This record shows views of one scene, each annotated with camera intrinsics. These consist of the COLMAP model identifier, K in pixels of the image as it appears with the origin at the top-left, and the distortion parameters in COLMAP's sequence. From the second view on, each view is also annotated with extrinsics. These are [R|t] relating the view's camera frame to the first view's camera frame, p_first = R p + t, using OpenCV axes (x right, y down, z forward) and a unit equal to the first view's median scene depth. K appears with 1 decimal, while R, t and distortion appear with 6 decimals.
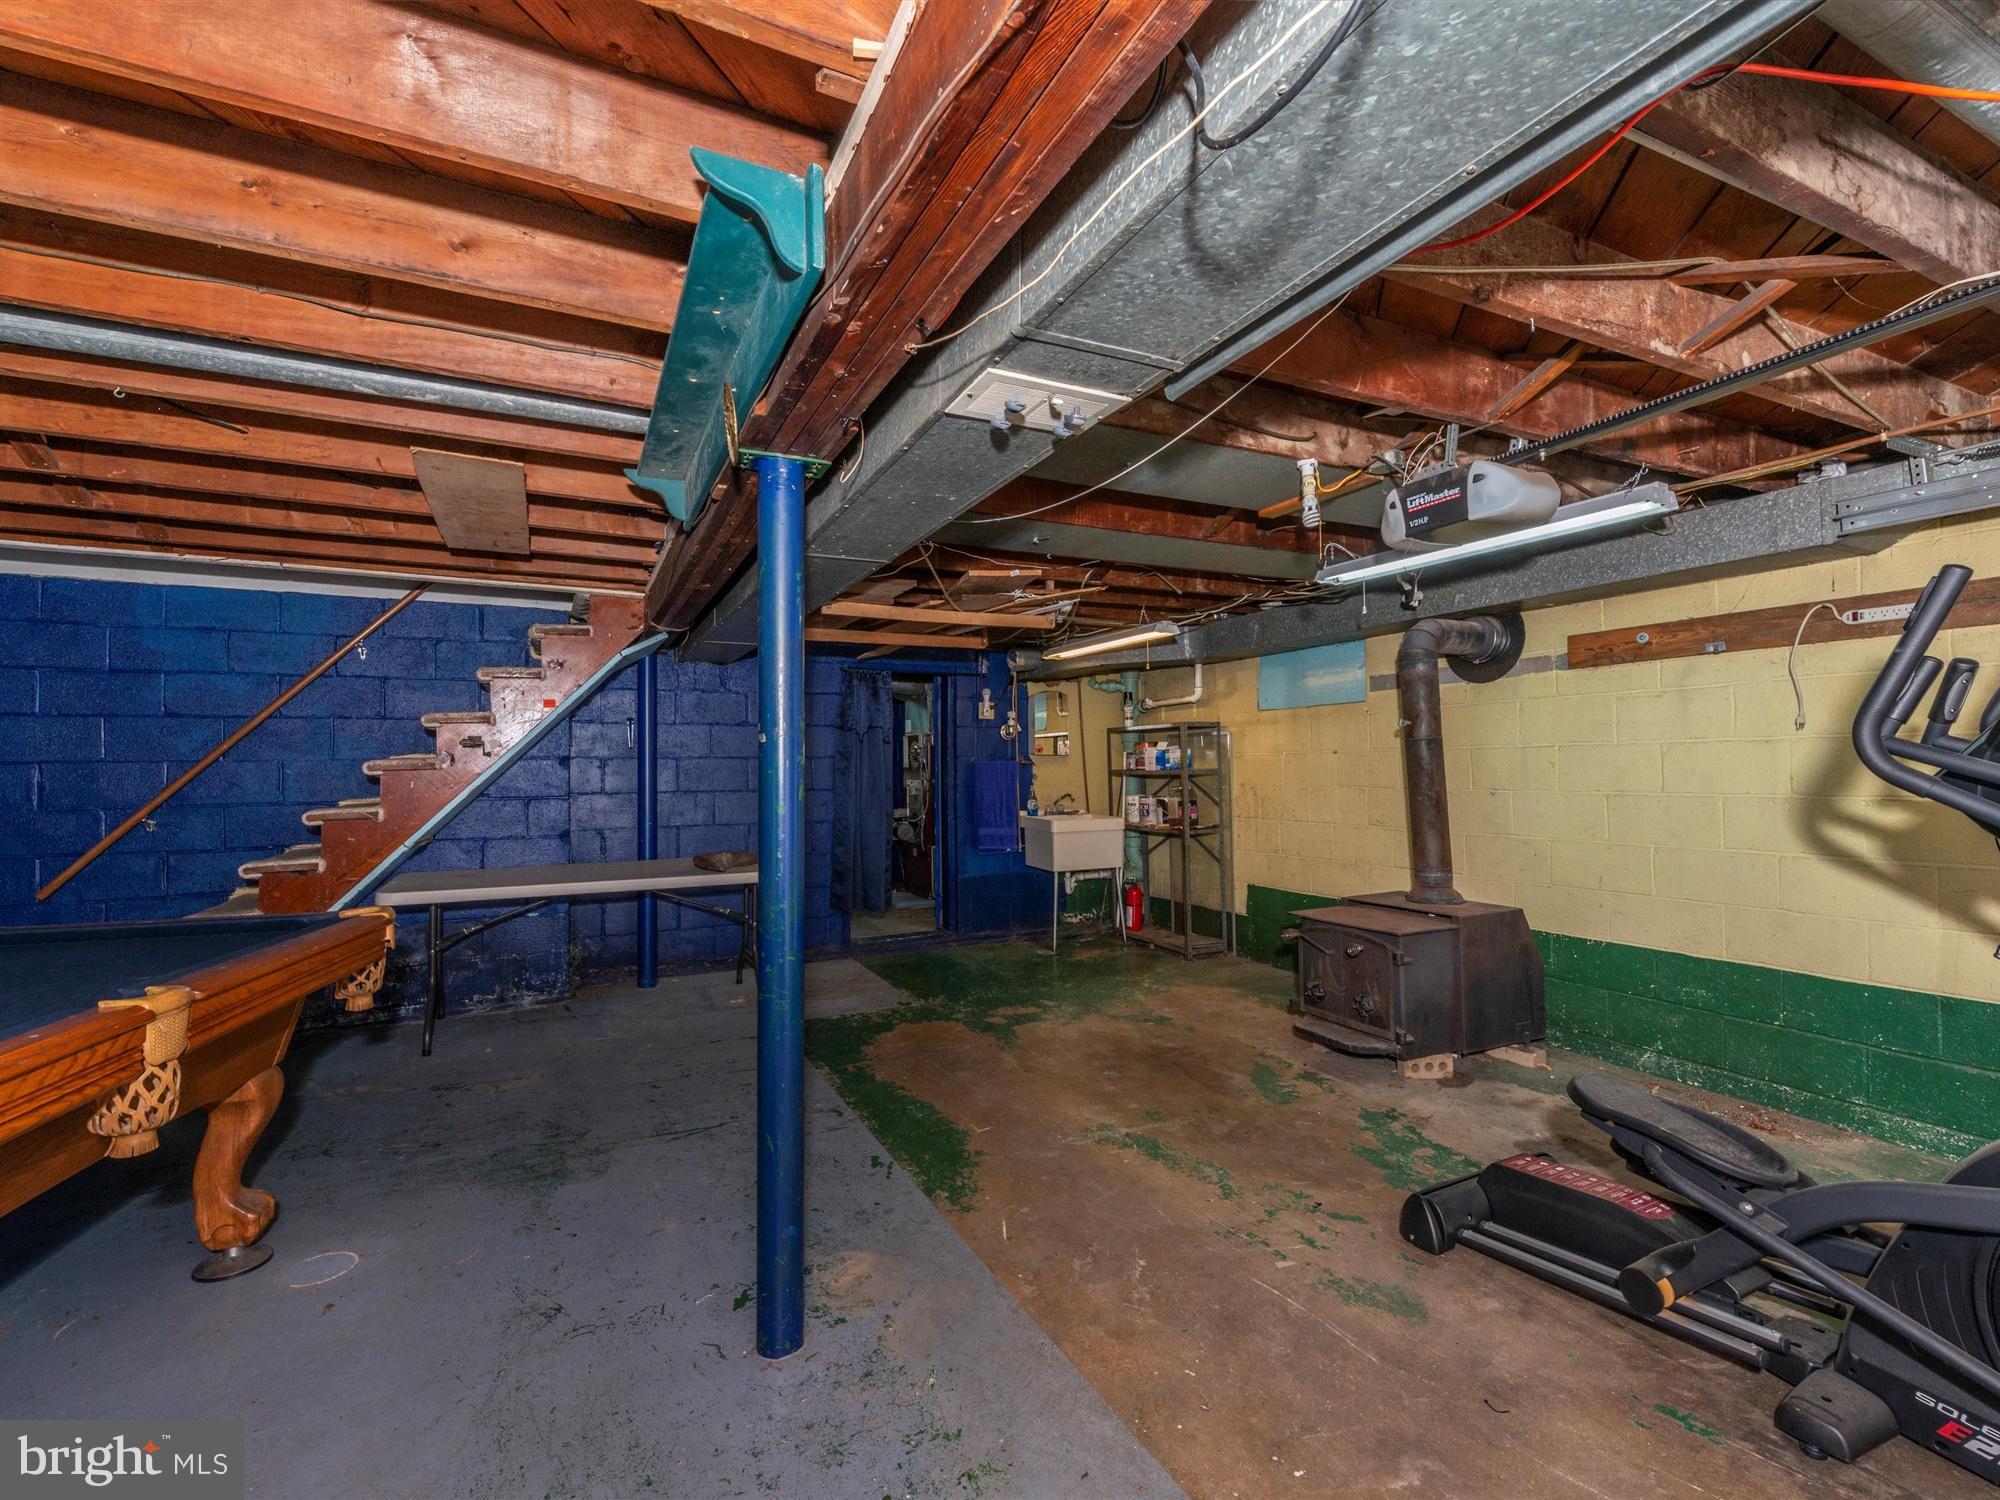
lens RADIAL K [[895.3, 0, 1012.7], [0, 895.3, 749.4], [0, 0, 1]] dist [0.012945, -0.000639]
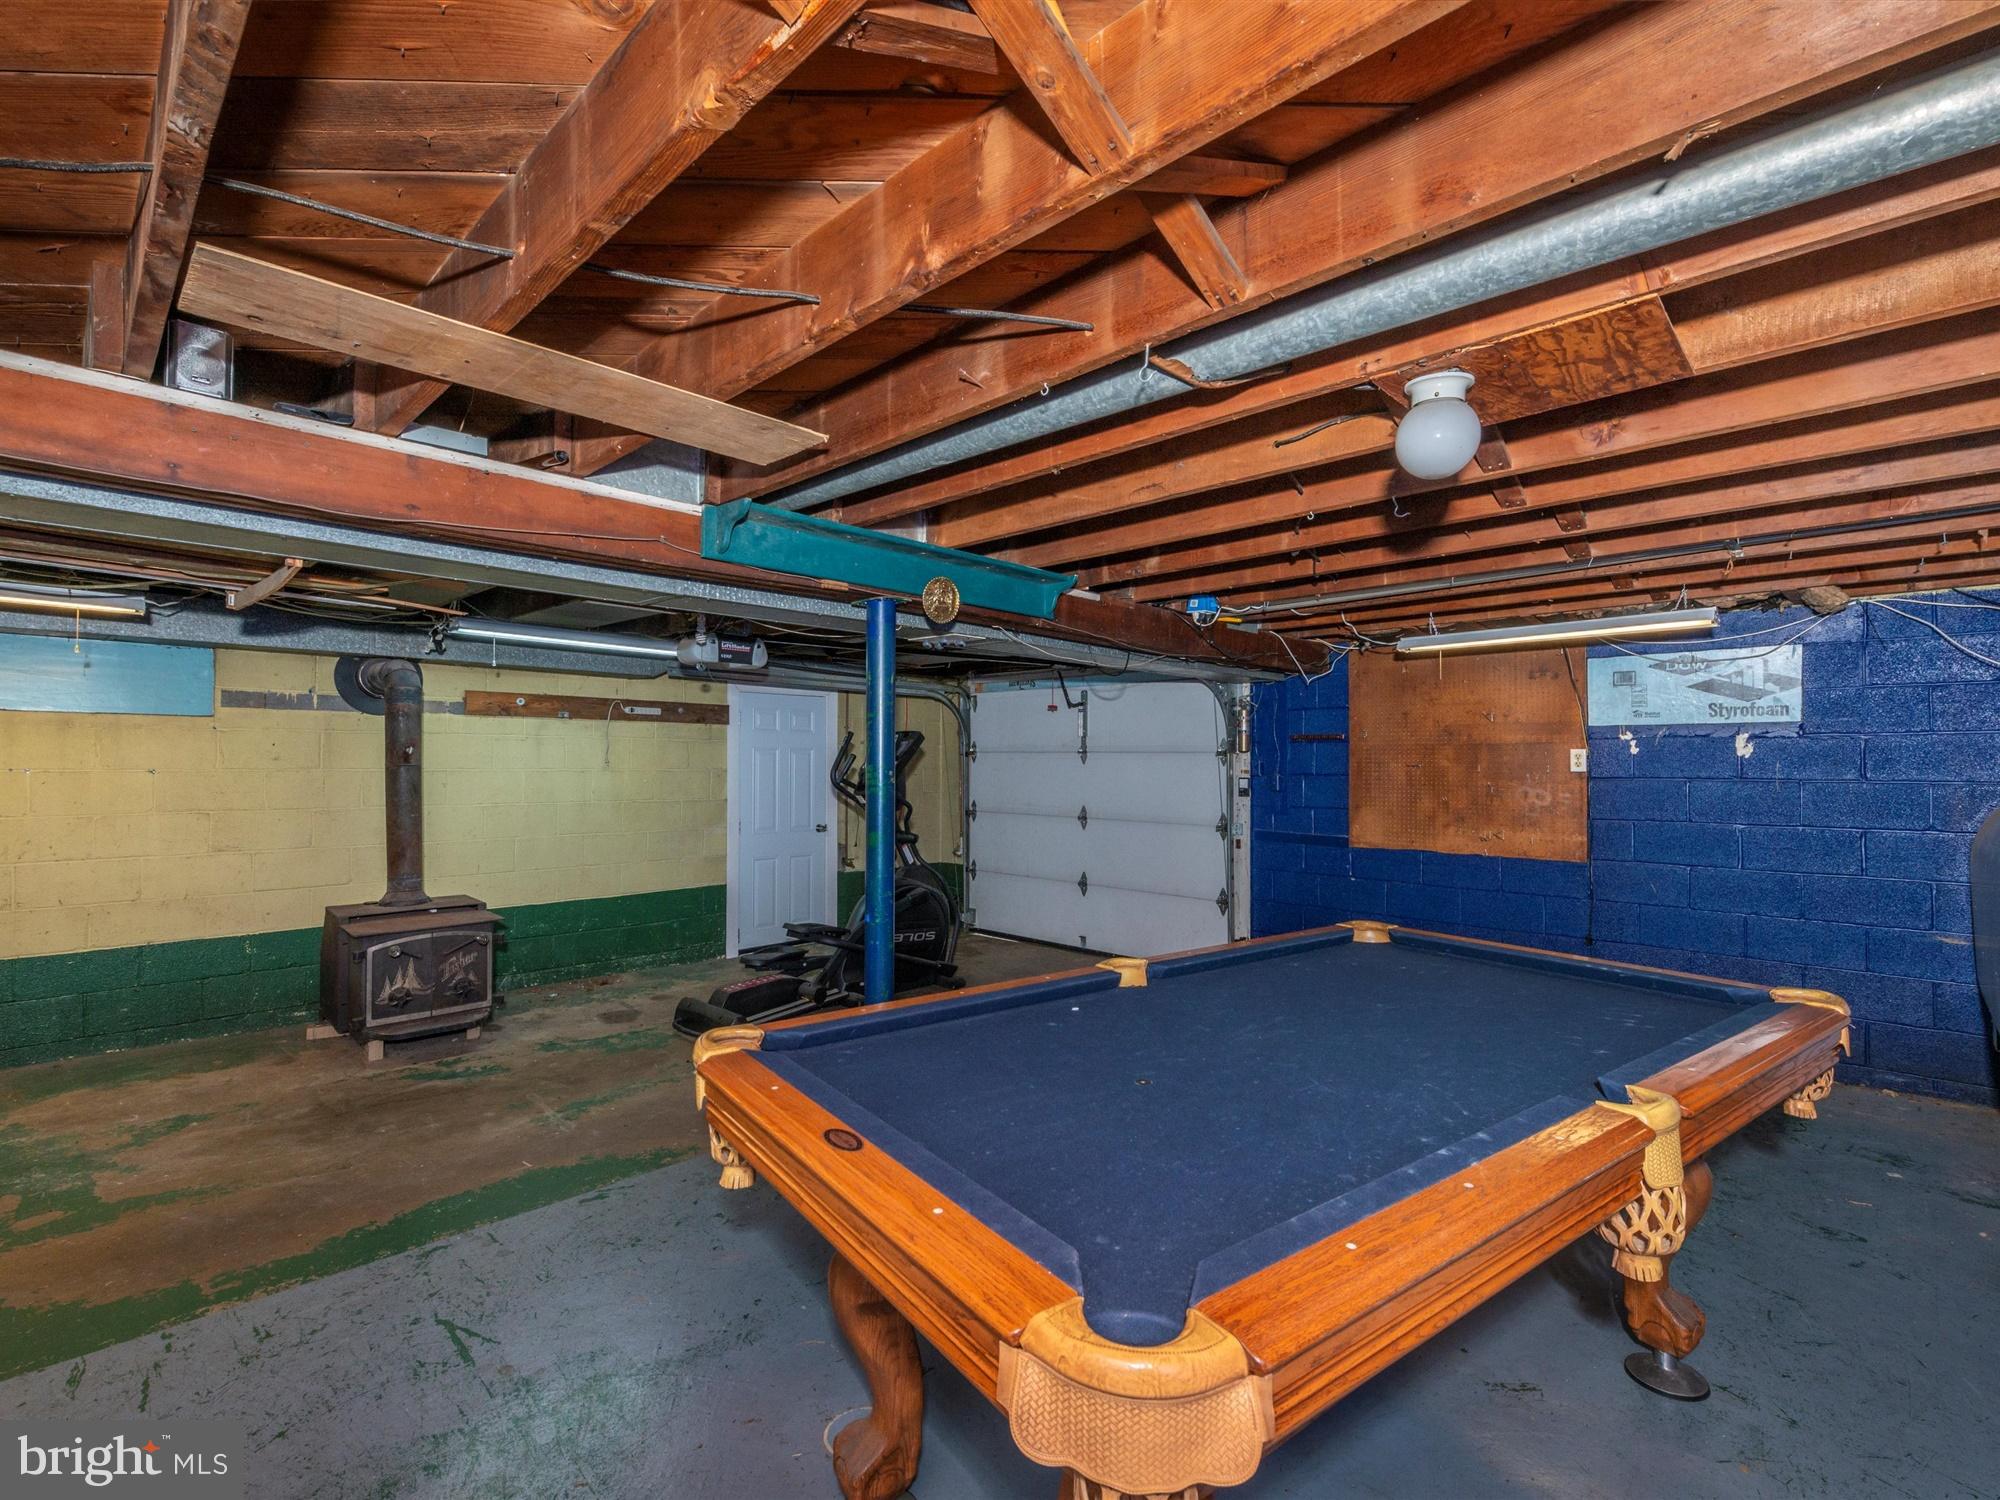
lens RADIAL K [[895.3, 0, 1012.7], [0, 895.3, 749.4], [0, 0, 1]] dist [0.012945, -0.000639]
pose [[-0.347204, 0.026878, 0.937404, -1.032839], [-0.022489, 0.999063, -0.036976, -0.005553], [-0.937520, -0.033920, -0.346274, 0.766733]]
